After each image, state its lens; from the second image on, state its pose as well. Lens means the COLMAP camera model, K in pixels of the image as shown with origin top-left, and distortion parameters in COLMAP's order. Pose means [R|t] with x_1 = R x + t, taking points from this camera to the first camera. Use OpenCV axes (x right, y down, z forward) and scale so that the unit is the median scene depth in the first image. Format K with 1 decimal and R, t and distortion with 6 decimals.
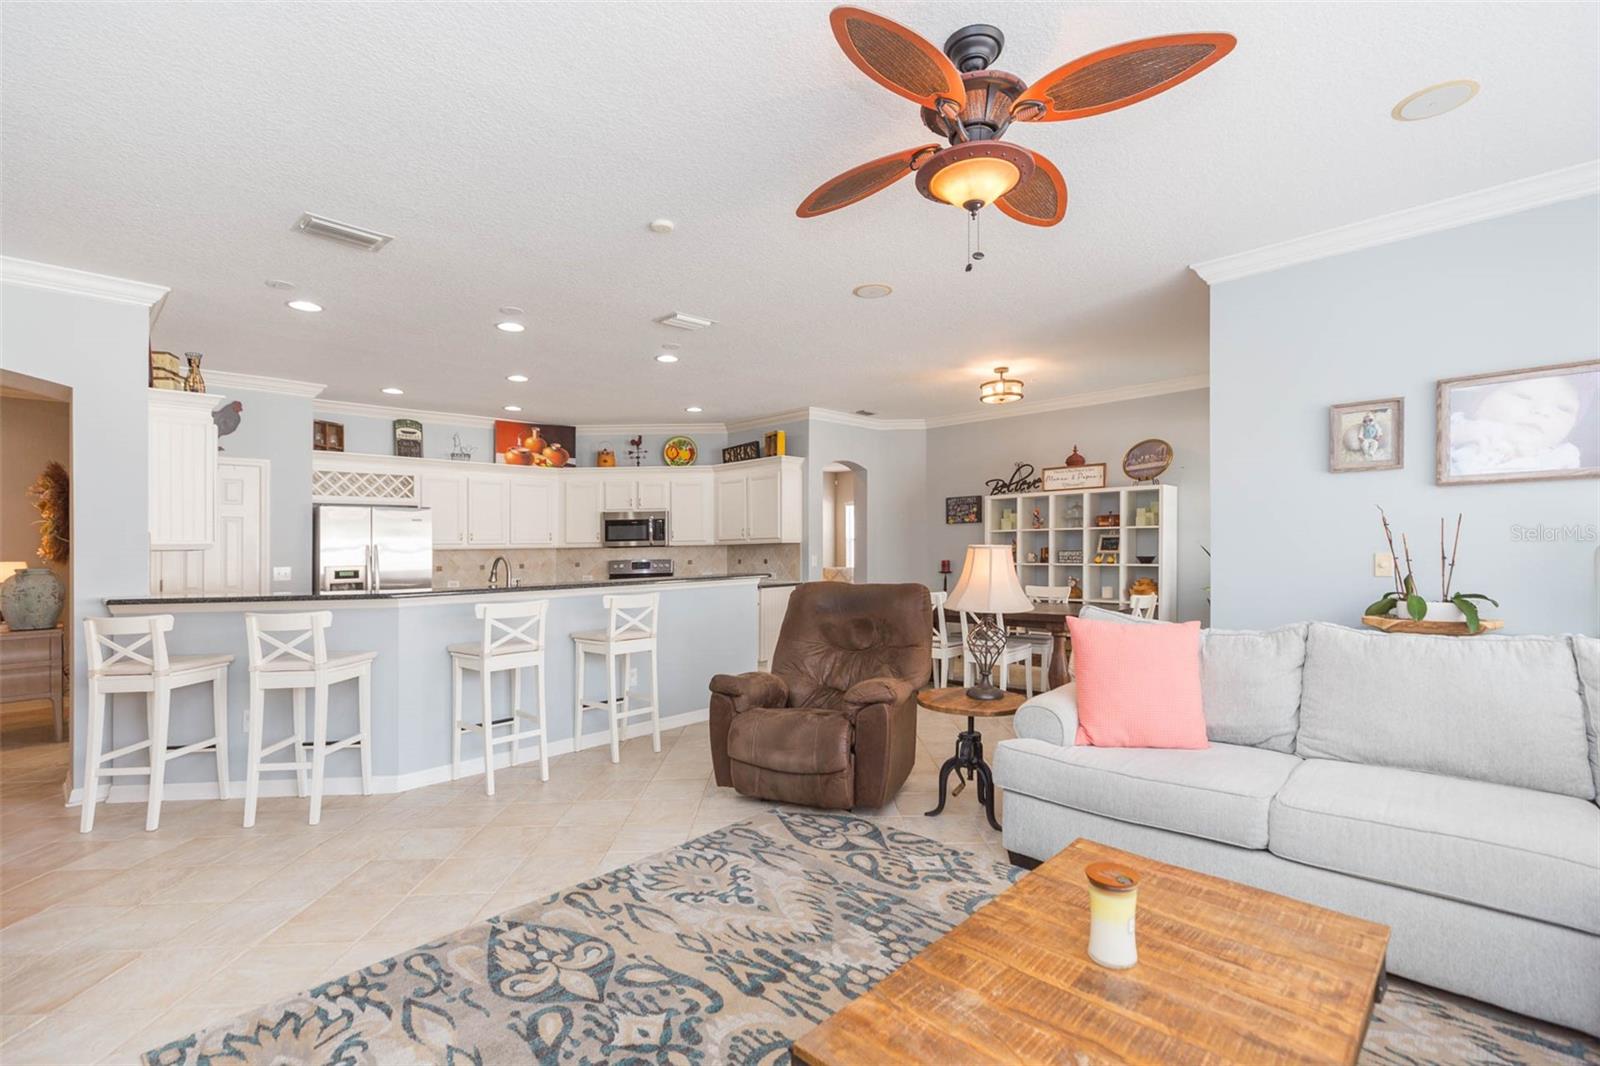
lens RADIAL K [[727.4, 0, 812.3], [0, 727.4, 553.5], [0, 0, 1]] dist [0.004766, 0.000280]
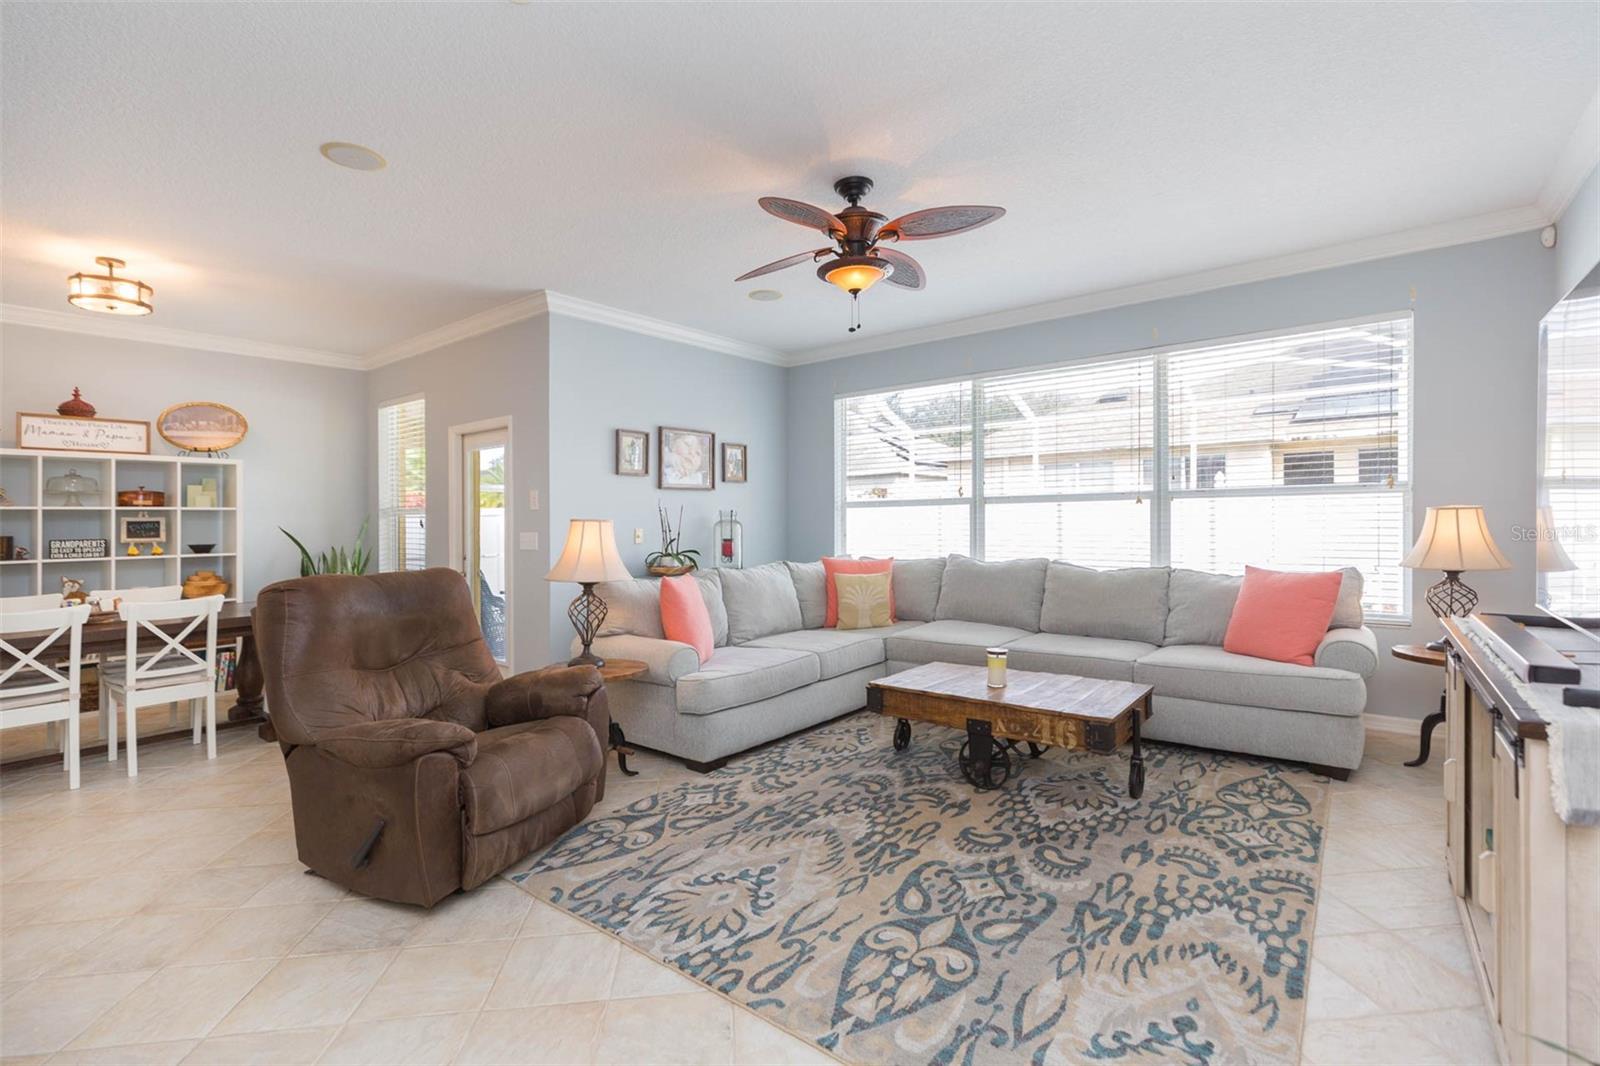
lens RADIAL K [[730.8, 0, 799.9], [0, 730.8, 508.5], [0, 0, 1]] dist [0.009604, 0.000409]
pose [[-0.087873, 0.032618, 0.995598, -0.588529], [0.027358, 0.999166, -0.030320, 0.010263], [-0.995756, 0.024573, -0.088692, 0.554996]]
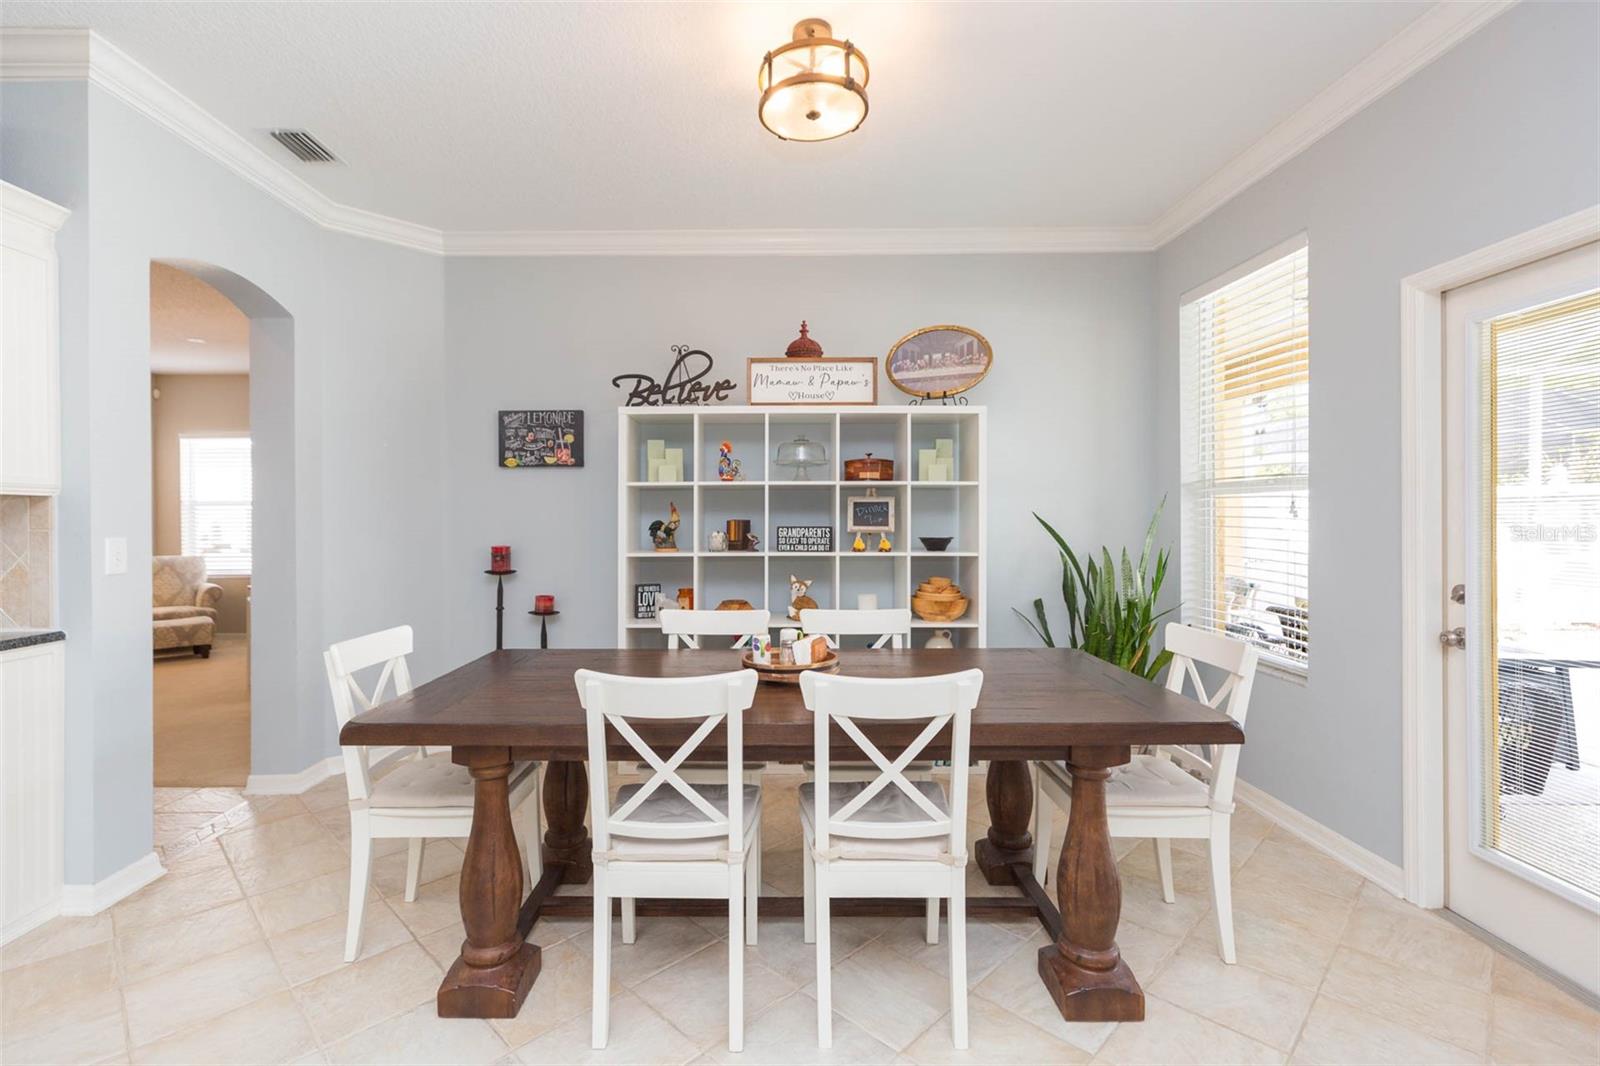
lens RADIAL K [[716.1, 0, 774.0], [0, 716.1, 524.5], [0, 0, 1]] dist [0.000993, 0.000192]
pose [[0.723684, 0.005791, 0.690108, -0.005988], [-0.000966, 0.999972, -0.007378, -0.001560], [-0.690131, 0.004673, 0.723669, 0.955119]]
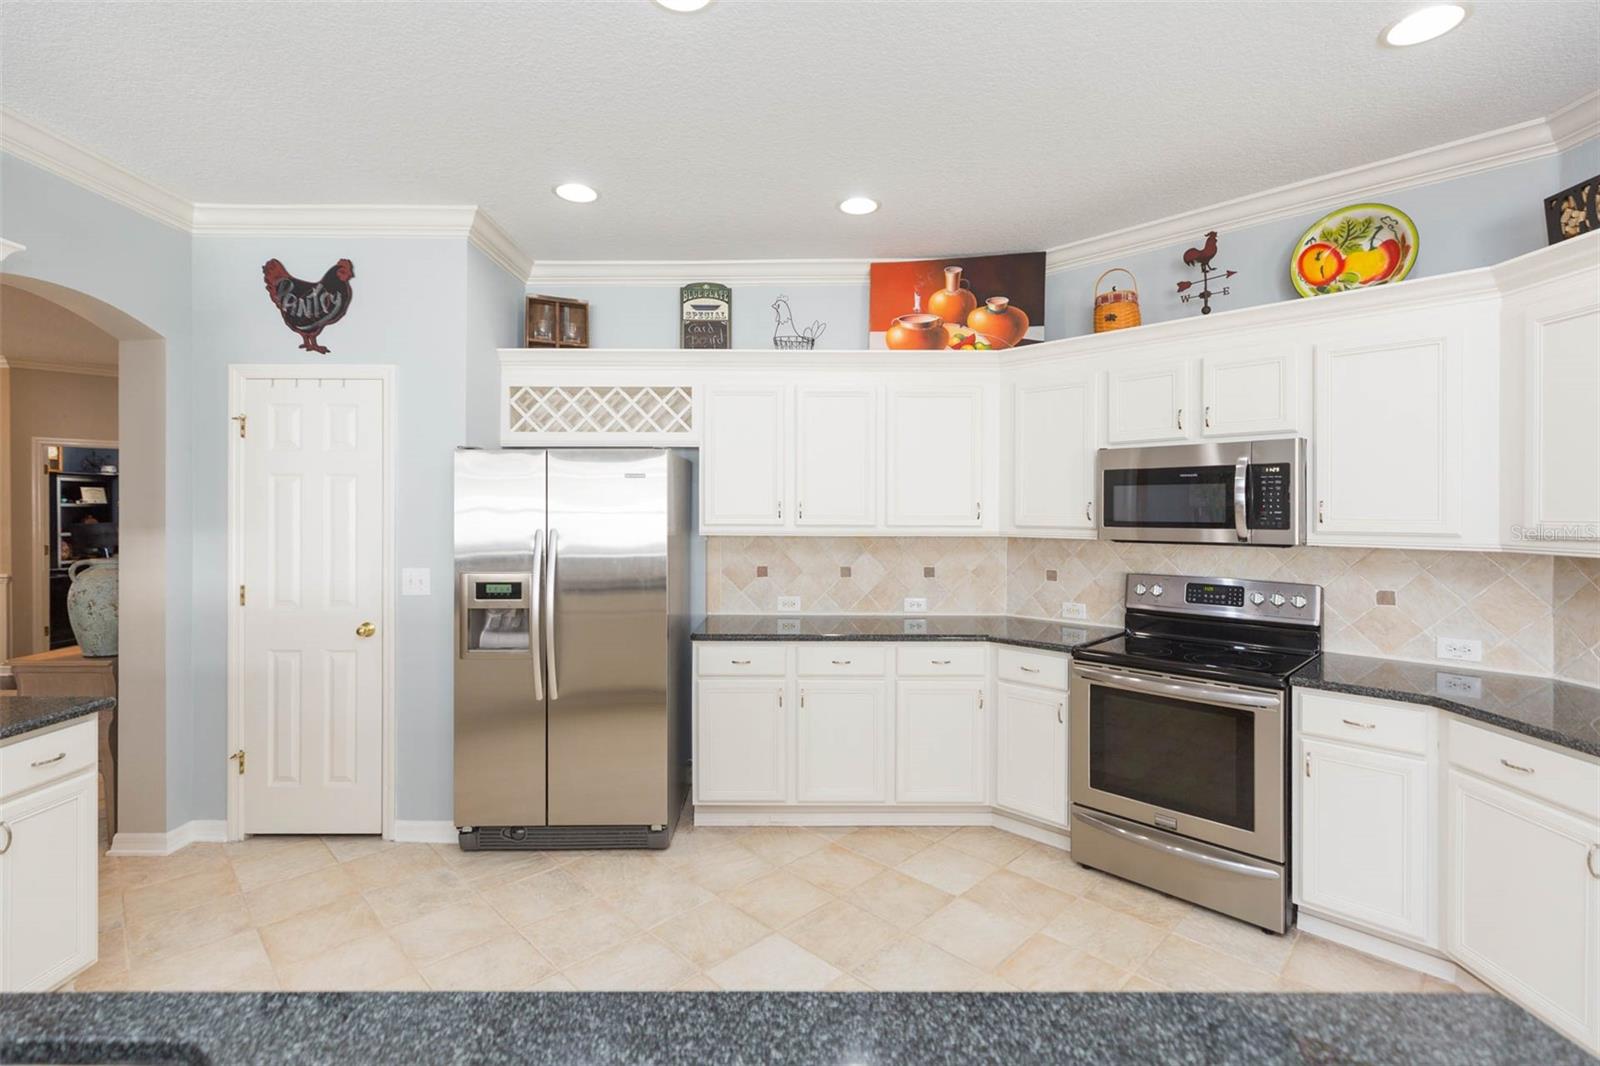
lens RADIAL K [[729.5, 0, 795.6], [0, 729.5, 515.6], [0, 0, 1]] dist [0.001194, -0.000270]
pose [[0.692162, 0.026416, -0.721259, -0.205760], [-0.019745, 0.999649, 0.017663, -0.044267], [0.721472, 0.002016, 0.692441, 1.066412]]
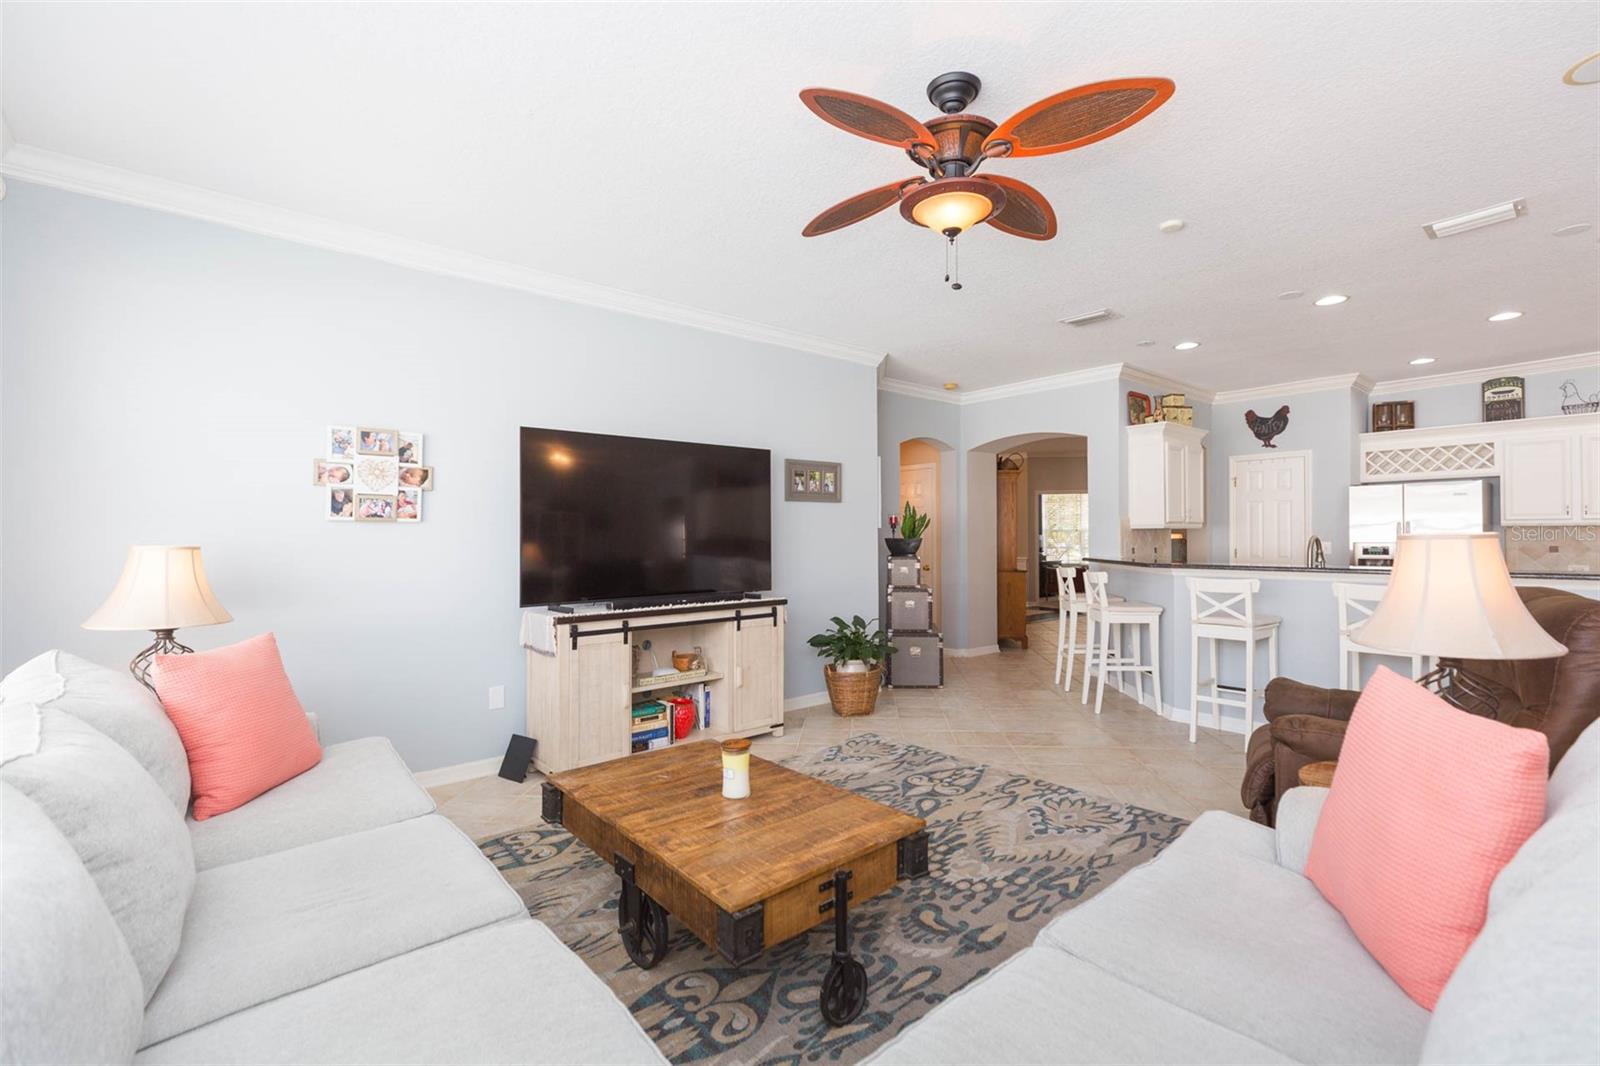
lens RADIAL K [[709.3, 0, 808.1], [0, 709.3, 529.7], [0, 0, 1]] dist [-0.000327, -0.000187]
pose [[-0.101405, 0.007445, -0.994817, 0.586181], [0.000914, 0.999972, 0.007390, -0.012657], [0.994845, -0.000160, -0.101409, 0.397953]]
